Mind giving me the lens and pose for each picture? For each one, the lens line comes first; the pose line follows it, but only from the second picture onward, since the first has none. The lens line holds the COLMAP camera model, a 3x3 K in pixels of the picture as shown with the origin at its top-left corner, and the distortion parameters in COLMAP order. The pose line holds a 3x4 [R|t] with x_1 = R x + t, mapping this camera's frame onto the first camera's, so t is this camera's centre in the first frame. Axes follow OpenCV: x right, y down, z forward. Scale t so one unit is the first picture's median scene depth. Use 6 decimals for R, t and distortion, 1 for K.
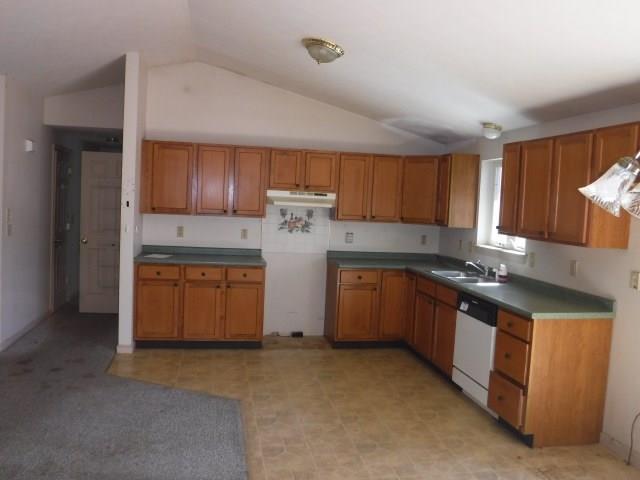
lens RADIAL K [[537.1, 0, 319.9], [0, 537.1, 239.8], [0, 0, 1]] dist [-0.065201, 0.015798]
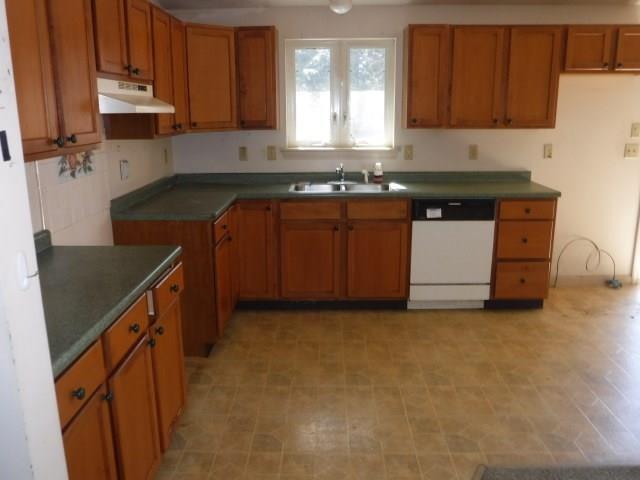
lens RADIAL K [[537.1, 0, 323.8], [0, 537.1, 222.3], [0, 0, 1]] dist [-0.065201, 0.015798]
pose [[0.197691, -0.251944, 0.947334, -0.613848], [0.088570, 0.967045, 0.238703, -0.089178], [-0.976255, 0.036716, 0.213491, 0.988898]]
